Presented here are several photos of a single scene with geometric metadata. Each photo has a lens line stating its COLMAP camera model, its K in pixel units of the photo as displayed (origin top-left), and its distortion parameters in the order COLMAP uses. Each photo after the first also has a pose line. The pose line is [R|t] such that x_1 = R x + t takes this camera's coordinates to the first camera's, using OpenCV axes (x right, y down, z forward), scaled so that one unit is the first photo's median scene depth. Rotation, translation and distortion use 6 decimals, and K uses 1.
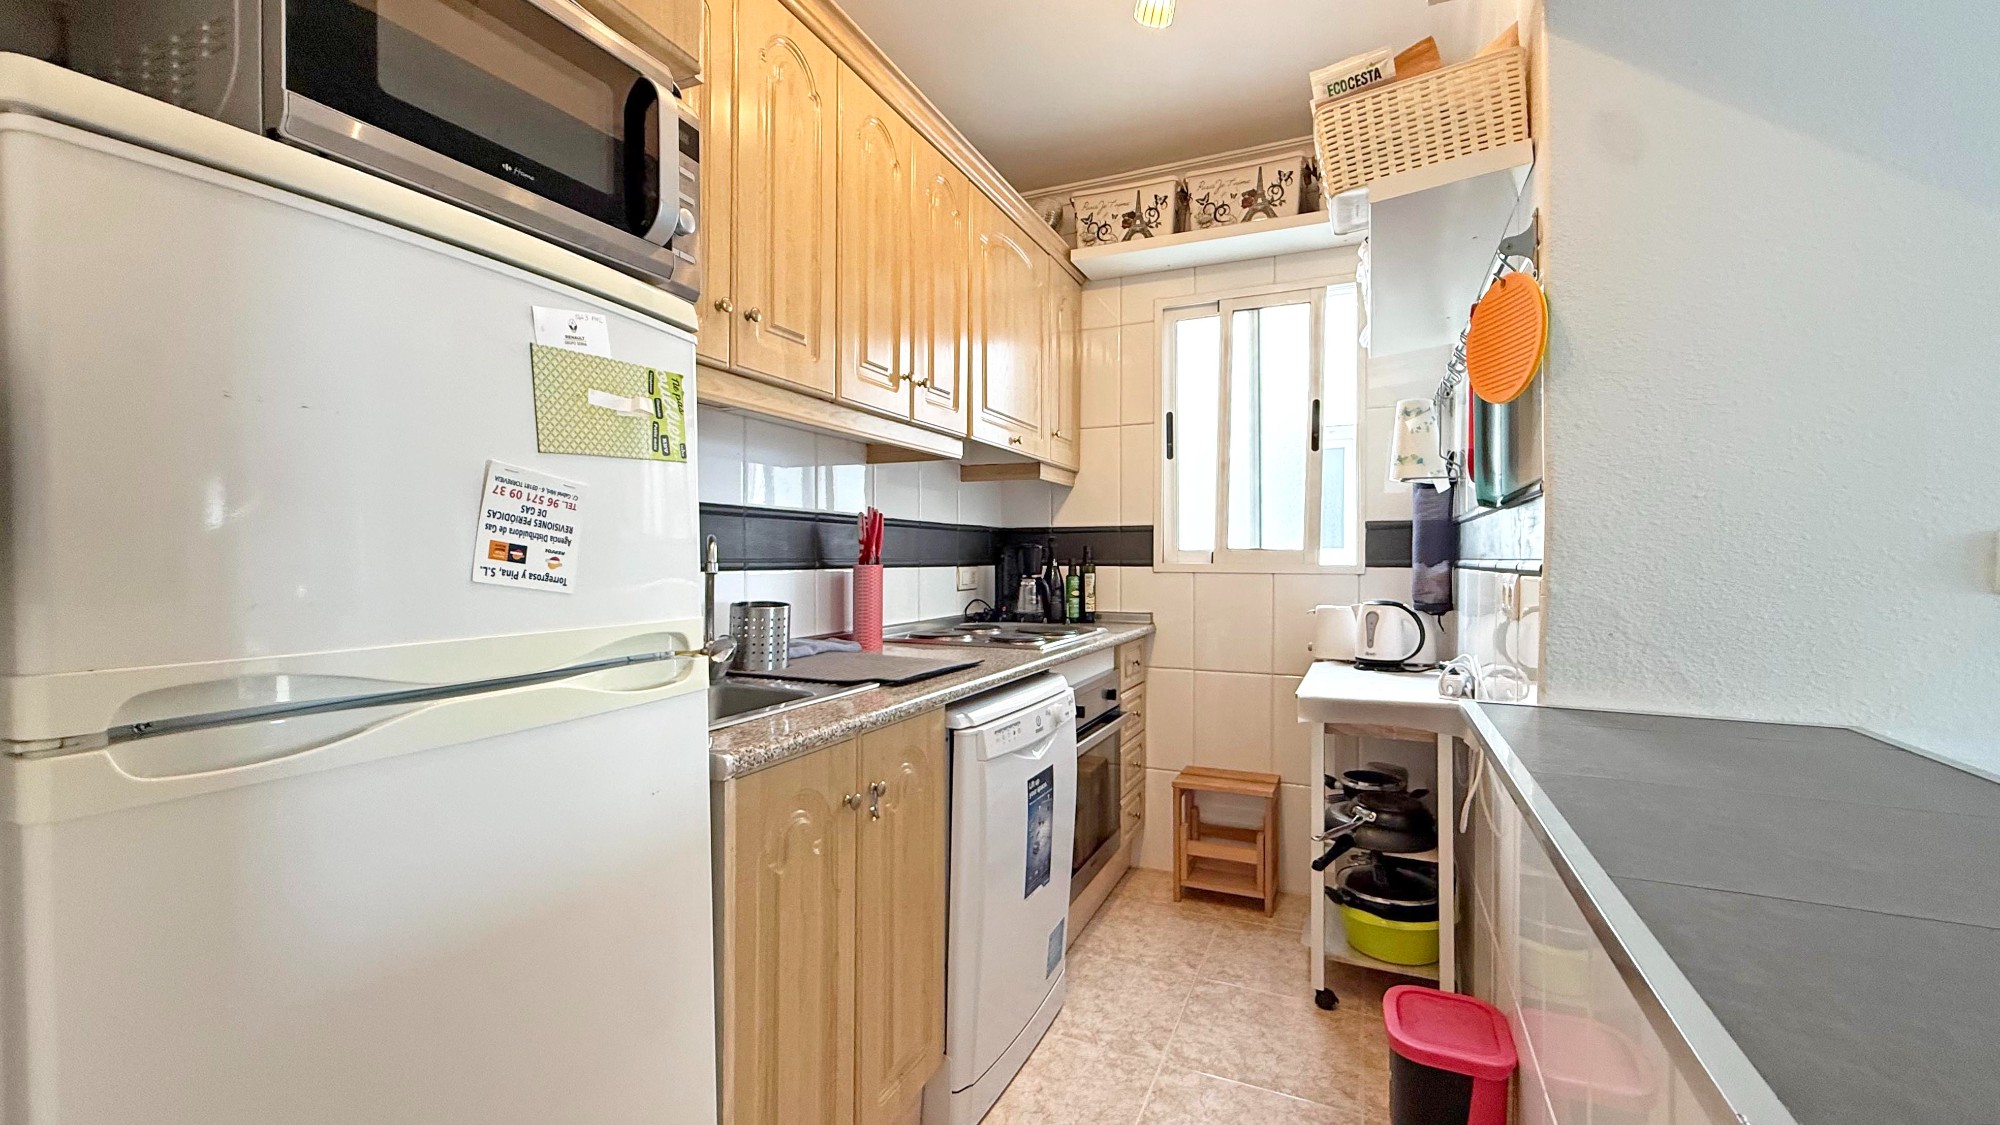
lens RADIAL K [[812.7, 0, 1000.0], [0, 812.7, 562.5], [0, 0, 1]] dist [0.000771, 0.000055]
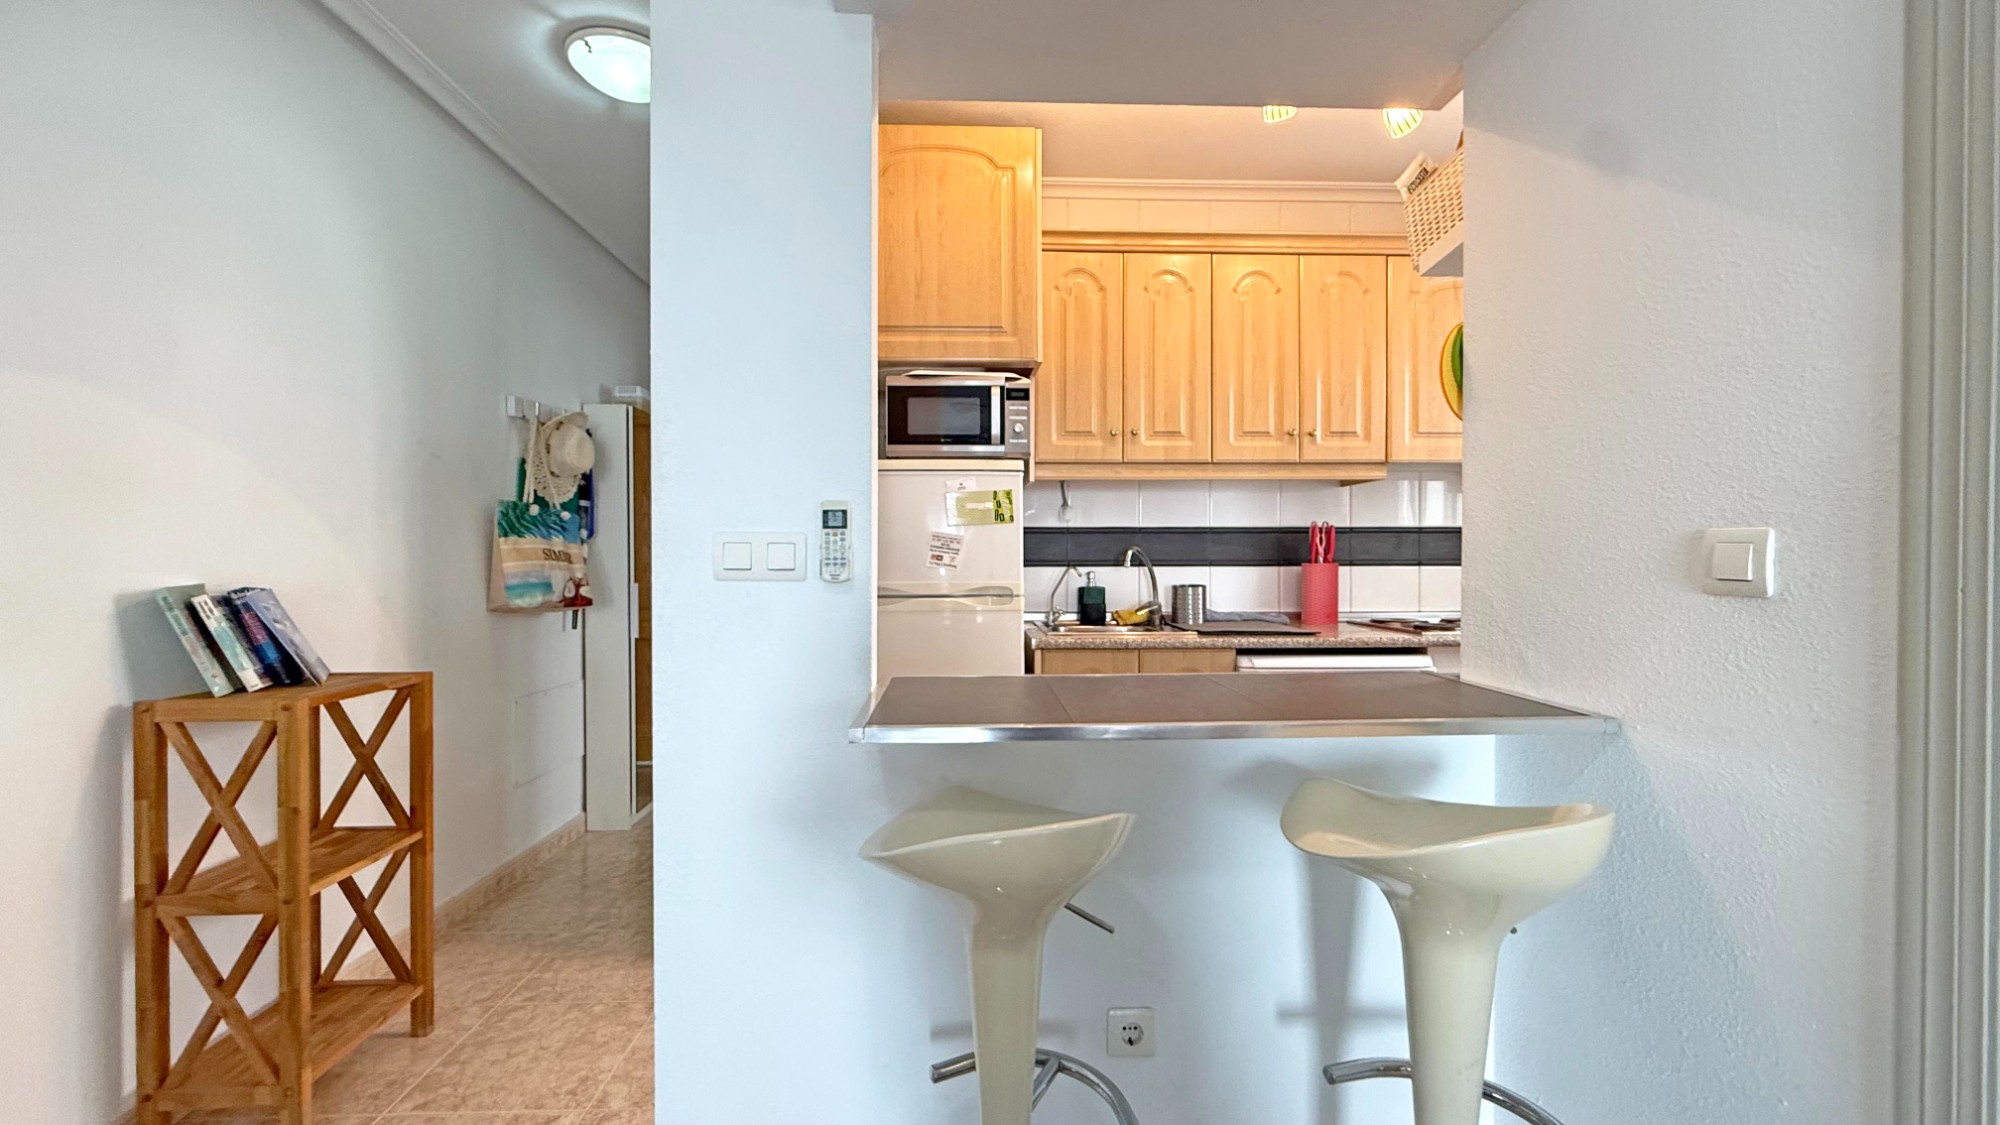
lens RADIAL K [[794.0, 0, 994.6], [0, 794.0, 569.8], [0, 0, 1]] dist [0.001518, 0.000105]
pose [[0.453889, 0.010290, -0.890999, 1.493793], [-0.004234, 0.999947, 0.009392, 0.004137], [0.891048, -0.000491, 0.453908, -0.171035]]
